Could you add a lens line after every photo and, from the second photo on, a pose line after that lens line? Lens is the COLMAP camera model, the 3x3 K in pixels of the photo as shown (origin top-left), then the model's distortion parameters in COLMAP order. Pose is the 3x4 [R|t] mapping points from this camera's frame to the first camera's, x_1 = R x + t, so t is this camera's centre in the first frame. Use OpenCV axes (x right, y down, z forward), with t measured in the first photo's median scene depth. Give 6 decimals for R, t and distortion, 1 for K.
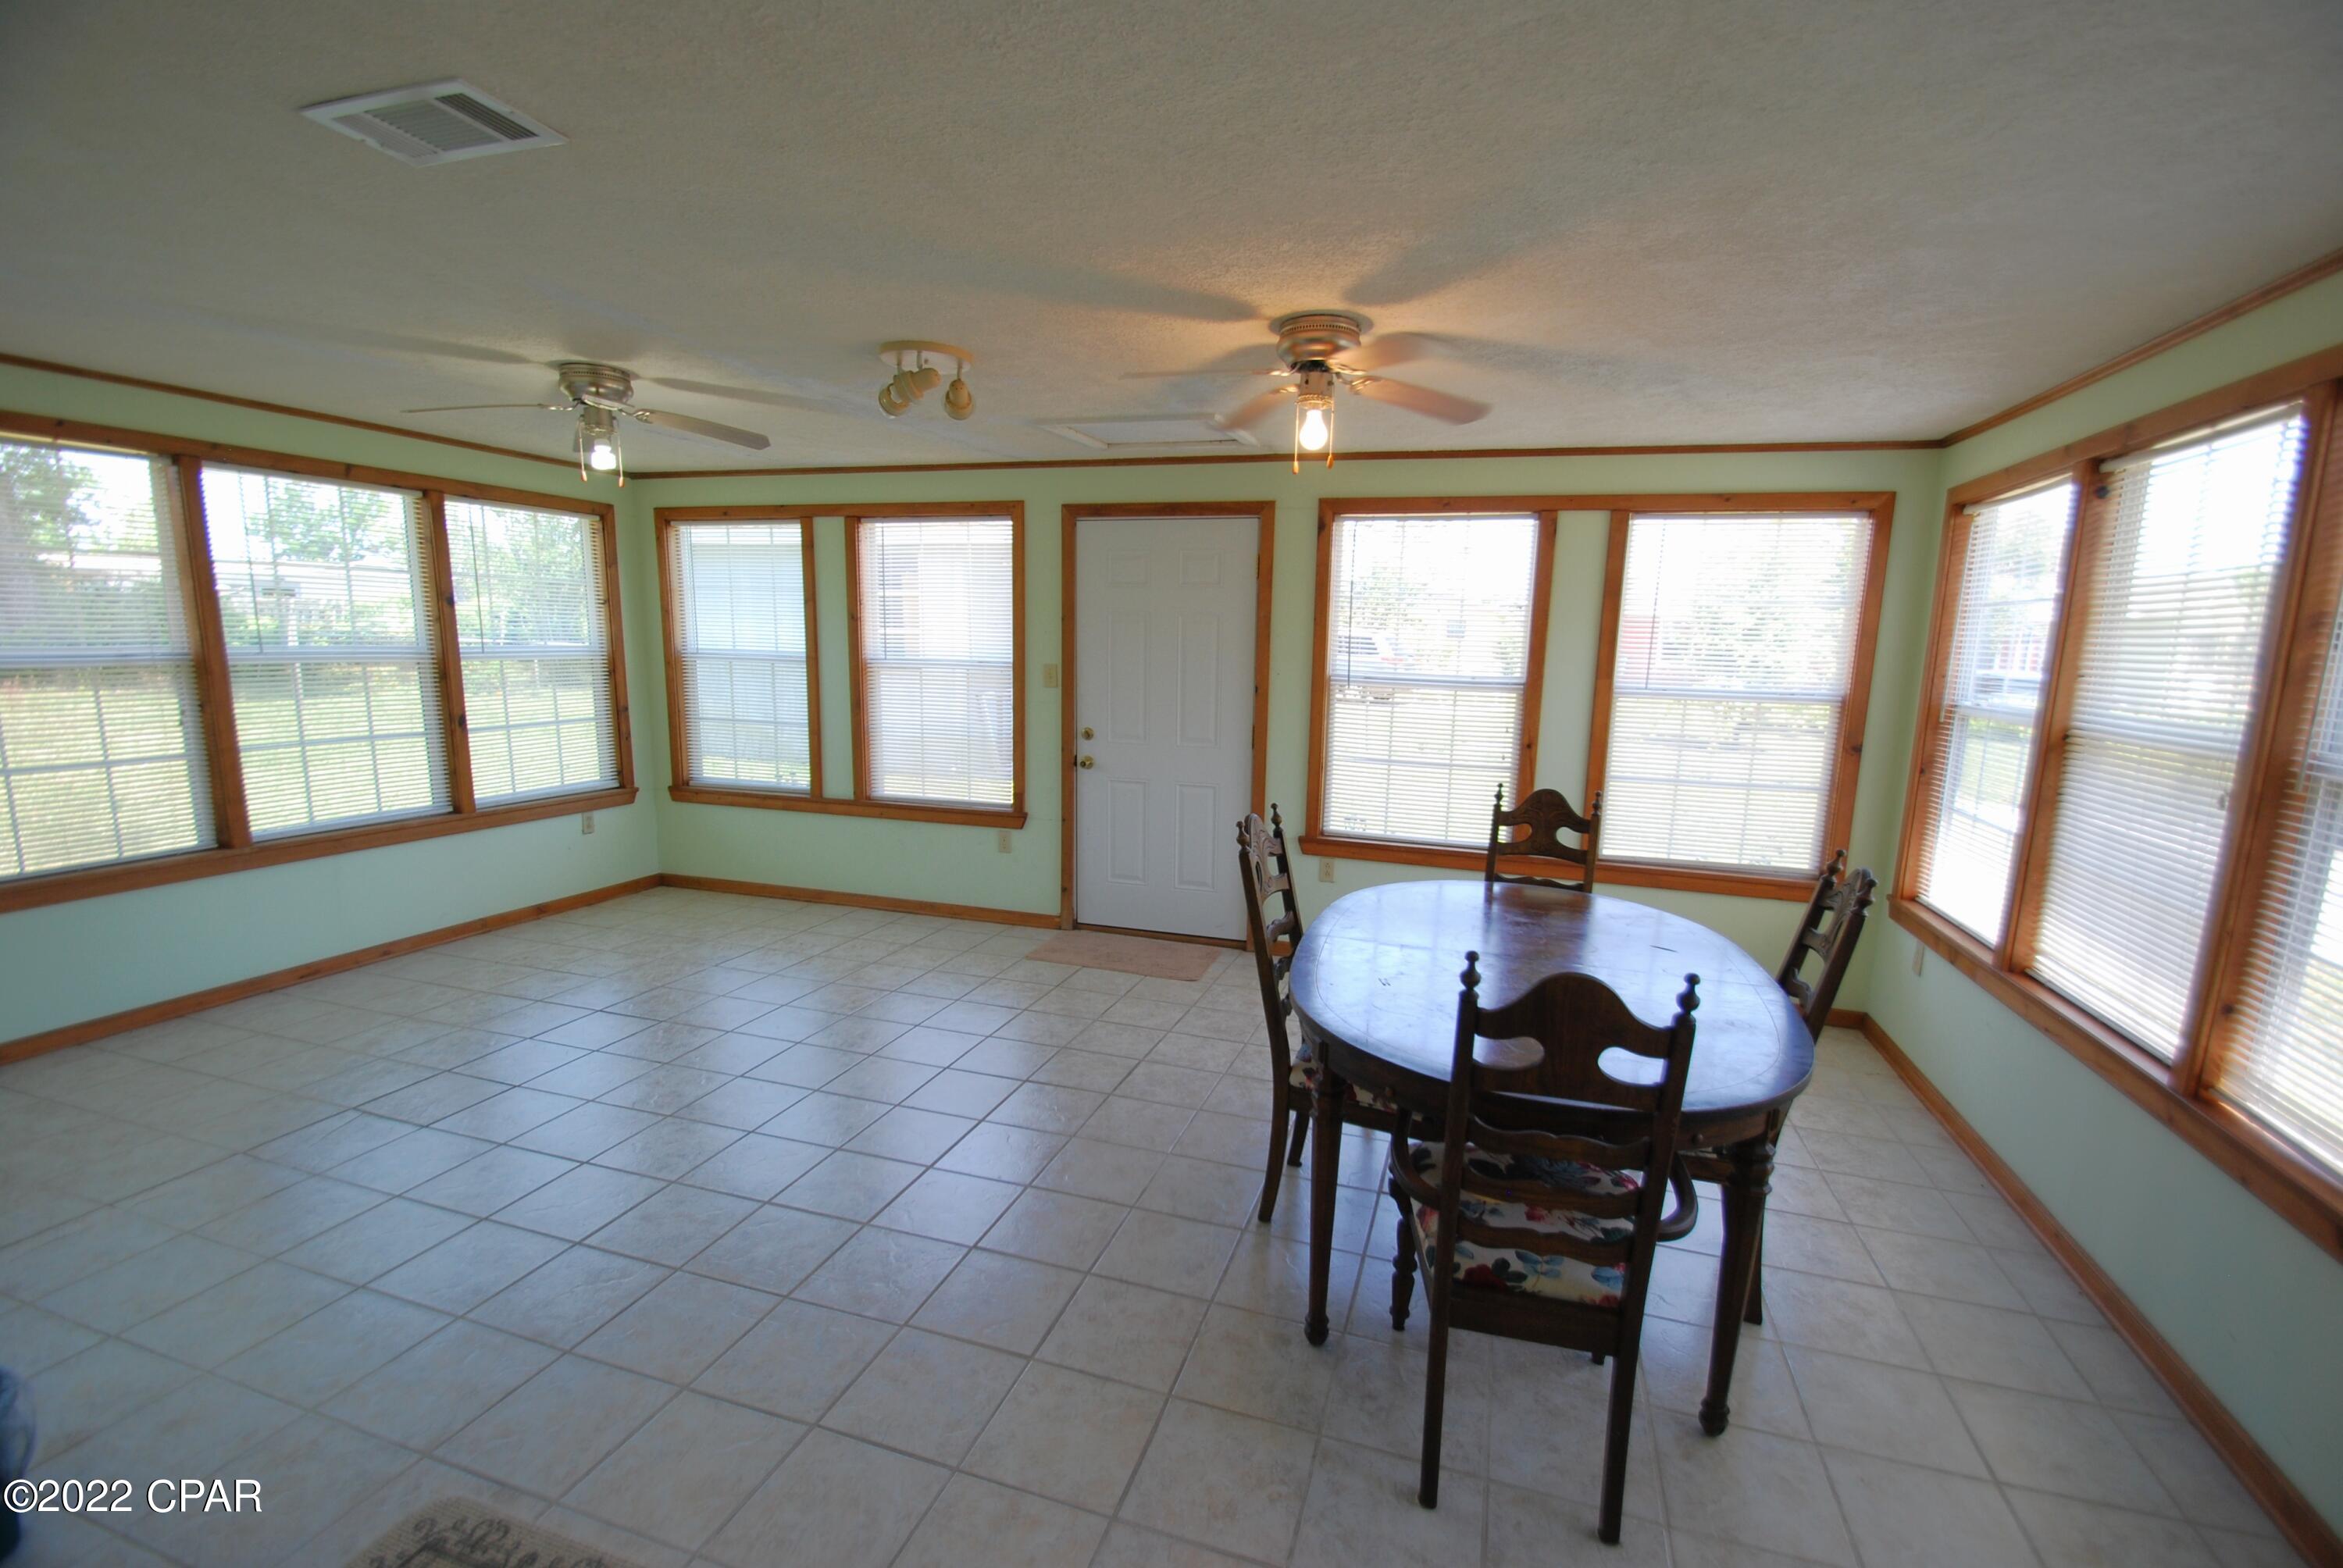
lens RADIAL K [[1033.4, 0, 1181.7], [0, 1033.4, 818.4], [0, 0, 1]] dist [0.019296, -0.018023]
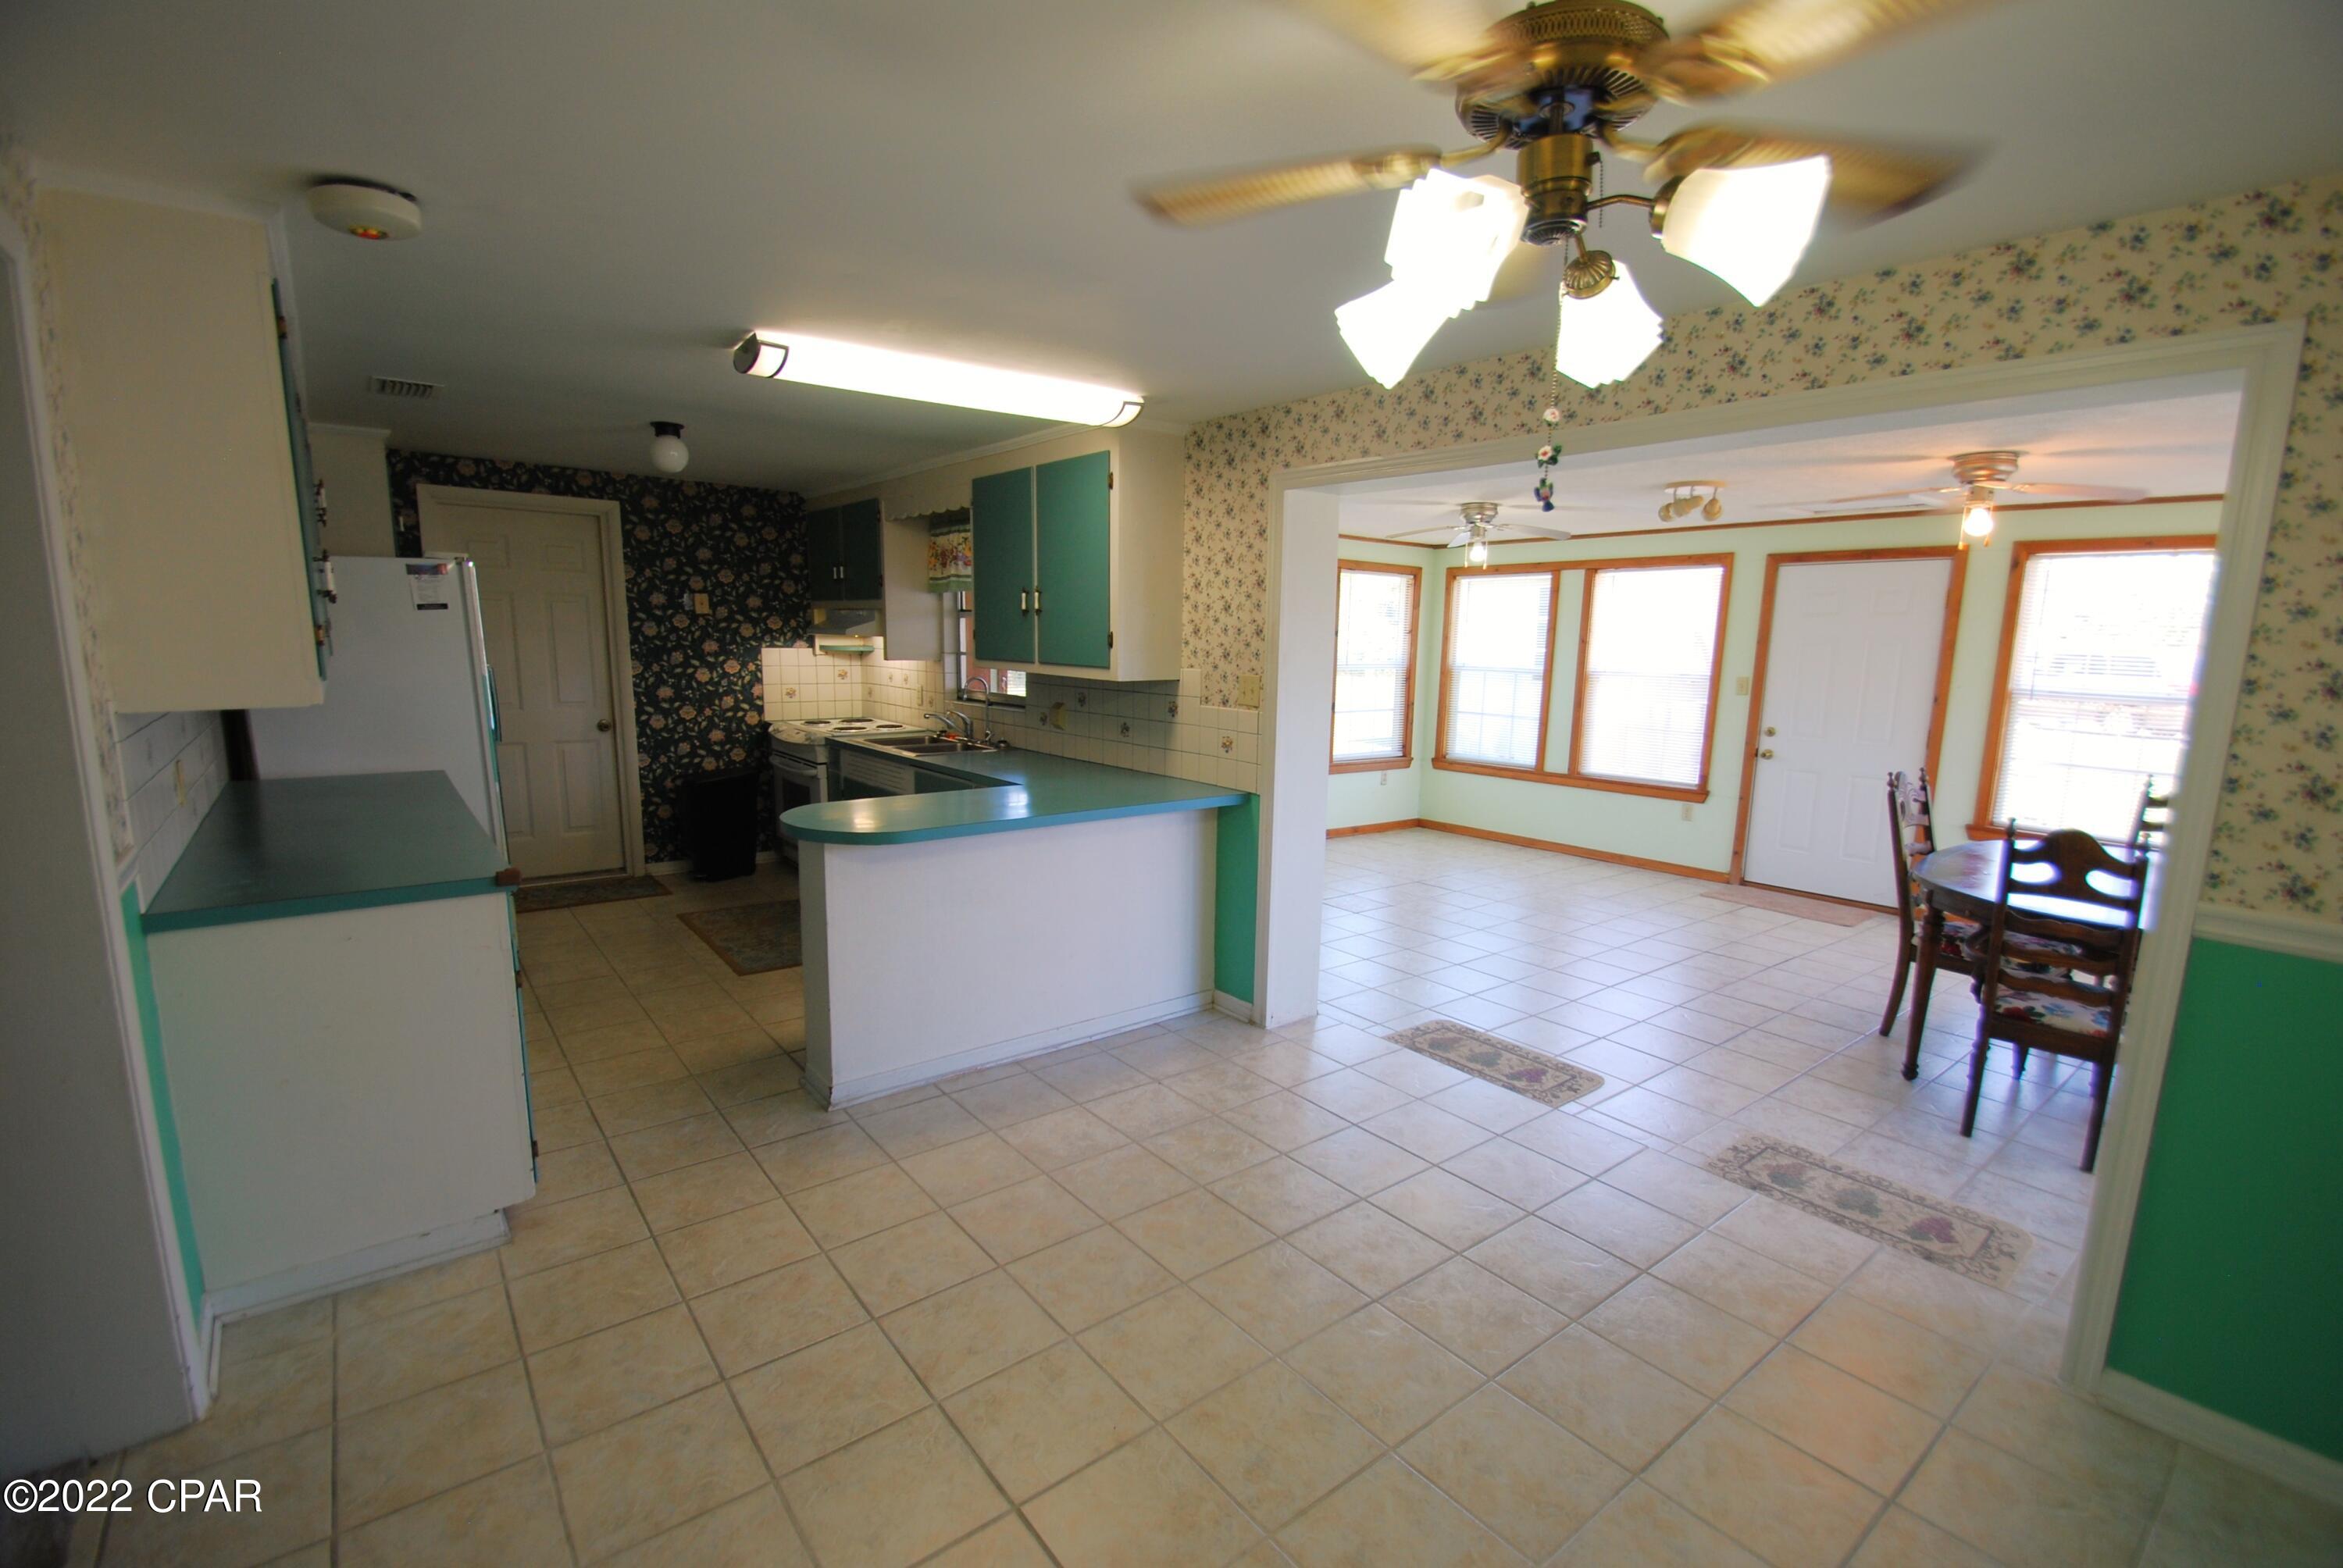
lens RADIAL K [[1033.4, 0, 1181.7], [0, 1033.4, 818.4], [0, 0, 1]] dist [0.019296, -0.018023]
pose [[0.832205, 0.089956, -0.547122, 0.014883], [-0.099262, 0.994981, 0.012608, 0.080748], [0.545510, 0.043816, 0.836958, -0.463555]]
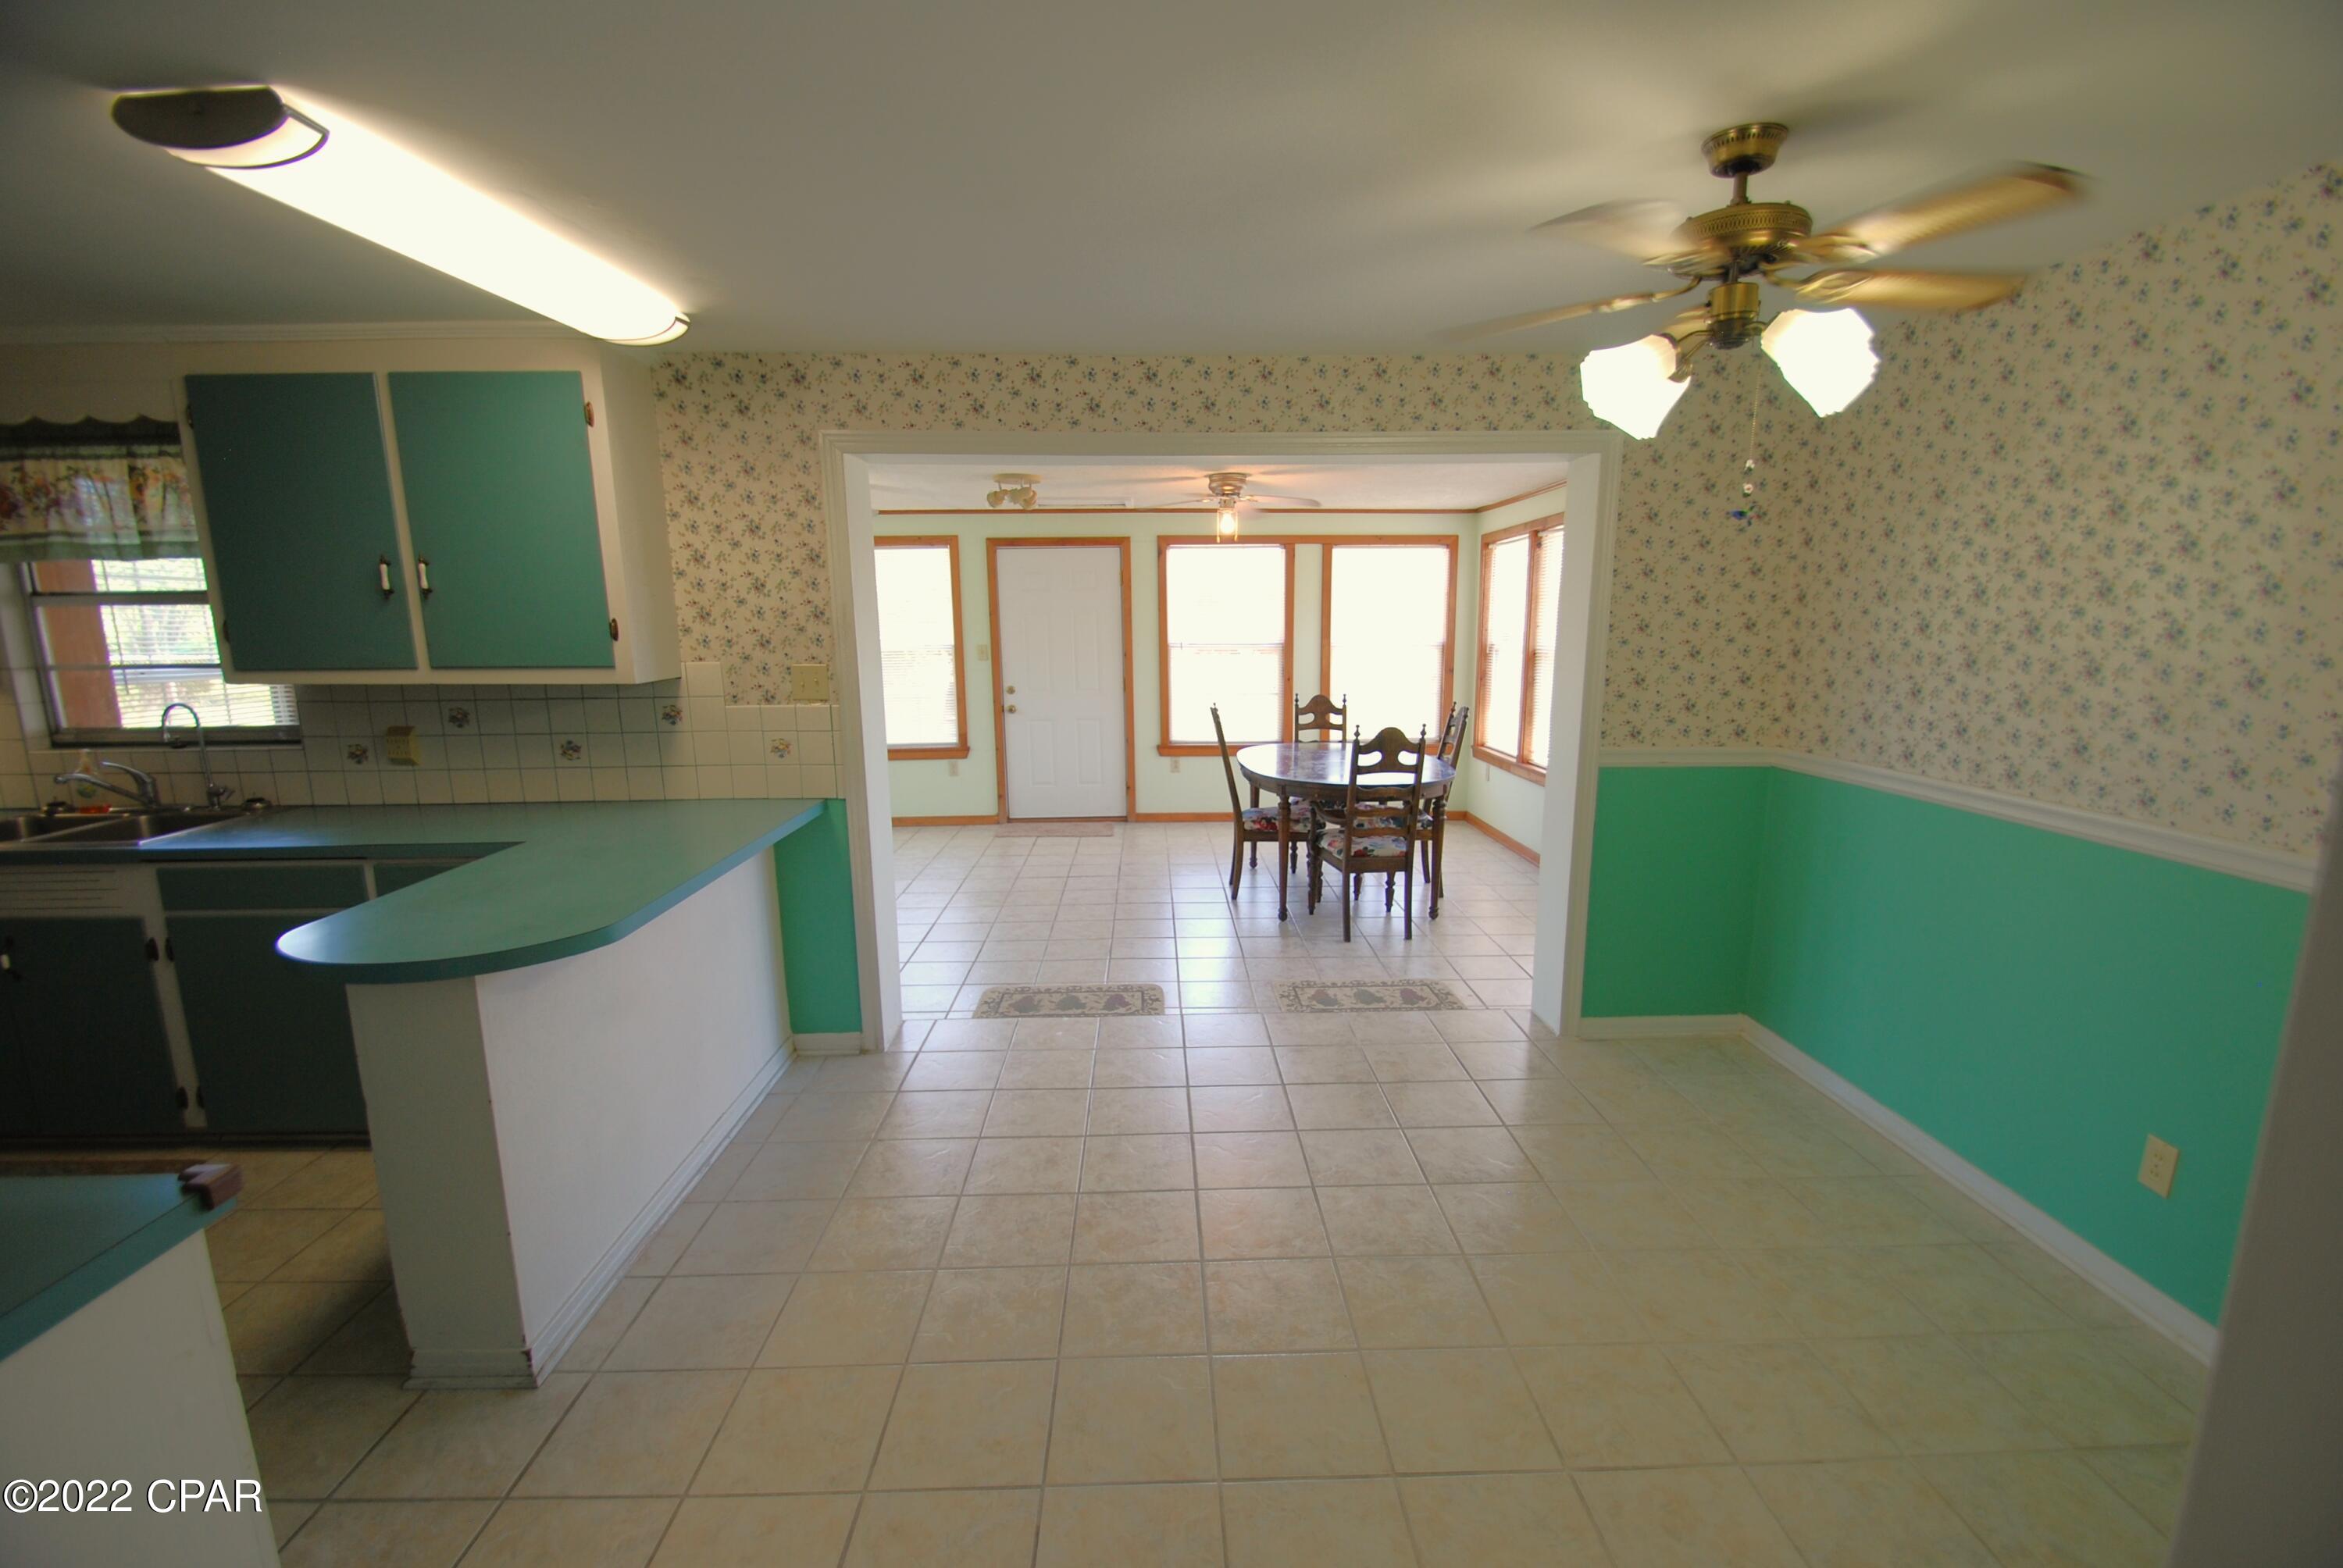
lens RADIAL K [[1033.4, 0, 1181.7], [0, 1033.4, 818.4], [0, 0, 1]] dist [0.019296, -0.018023]
pose [[0.940868, -0.096536, 0.324727, -0.364581], [0.090958, 0.995329, 0.032352, 0.078323], [-0.326334, -0.000902, 0.945254, -0.504900]]
